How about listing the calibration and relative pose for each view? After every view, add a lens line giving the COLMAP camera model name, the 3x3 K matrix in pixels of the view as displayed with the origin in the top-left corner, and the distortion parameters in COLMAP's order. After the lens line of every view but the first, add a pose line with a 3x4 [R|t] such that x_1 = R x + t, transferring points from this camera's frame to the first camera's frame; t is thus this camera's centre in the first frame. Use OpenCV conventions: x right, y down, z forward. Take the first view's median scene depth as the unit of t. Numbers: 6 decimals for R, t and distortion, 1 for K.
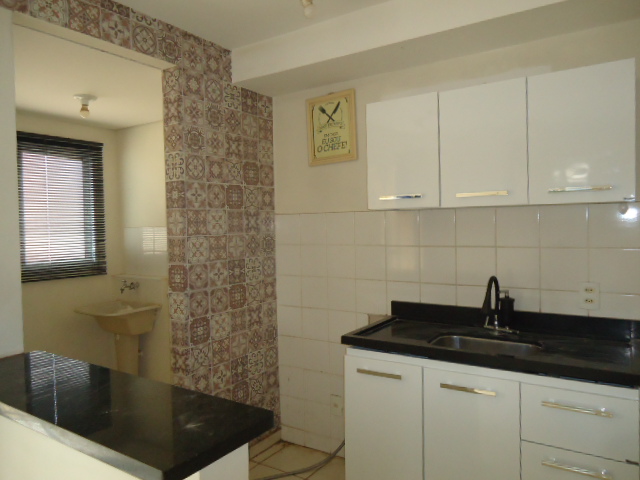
lens RADIAL K [[464.9, 0, 319.9], [0, 464.9, 238.4], [0, 0, 1]] dist [-0.012819, 0.011734]
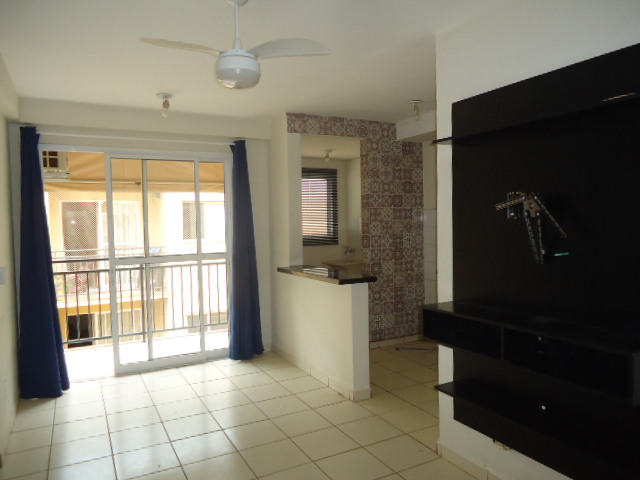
lens RADIAL K [[464.9, 0, 319.3], [0, 464.9, 240.5], [0, 0, 1]] dist [-0.012819, 0.011734]
pose [[0.877277, 0.023152, -0.479427, 0.445264], [-0.012003, 0.999582, 0.026307, 0.026055], [0.479835, -0.017324, 0.877188, -0.804563]]
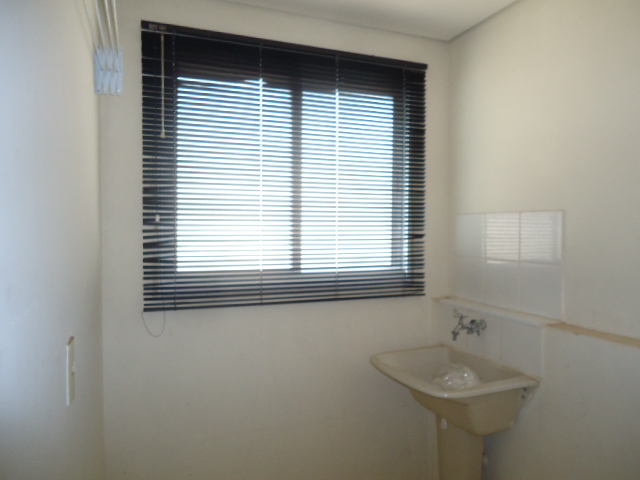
lens RADIAL K [[464.9, 0, 321.9], [0, 464.9, 239.4], [0, 0, 1]] dist [-0.012819, 0.011734]
pose [[0.816899, 0.035797, -0.575668, -0.336168], [-0.034855, 0.999312, 0.012680, 0.007888], [0.575726, 0.009707, 0.817585, 0.652834]]
